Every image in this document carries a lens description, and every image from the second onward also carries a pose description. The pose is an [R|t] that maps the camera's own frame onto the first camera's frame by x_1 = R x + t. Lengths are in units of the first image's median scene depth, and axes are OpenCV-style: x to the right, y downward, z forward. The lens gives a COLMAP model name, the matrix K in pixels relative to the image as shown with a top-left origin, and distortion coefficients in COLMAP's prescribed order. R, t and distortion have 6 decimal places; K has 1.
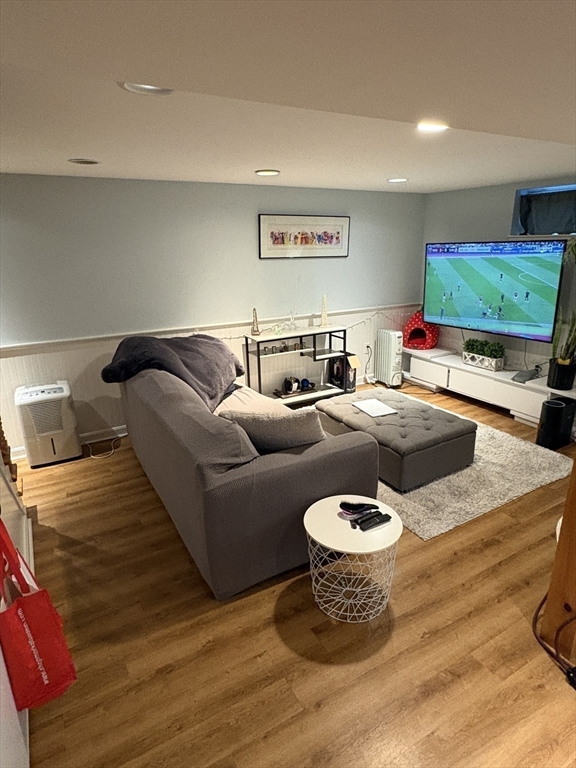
lens RADIAL K [[450.1, 0, 288.0], [0, 450.1, 384.0], [0, 0, 1]] dist [0.000317, -0.000124]
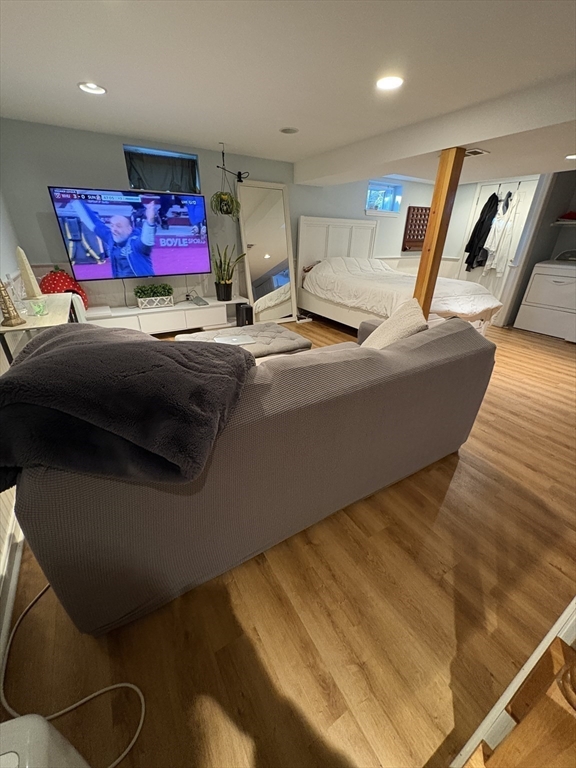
lens RADIAL K [[305.1, 0, 288.0], [0, 305.1, 384.0], [0, 0, 1]] dist [-0.001590, -0.000216]
pose [[-0.023315, -0.427850, 0.903549, -0.717857], [0.290722, 0.861834, 0.415599, -0.171115], [-0.956523, 0.272372, 0.104292, 1.091185]]
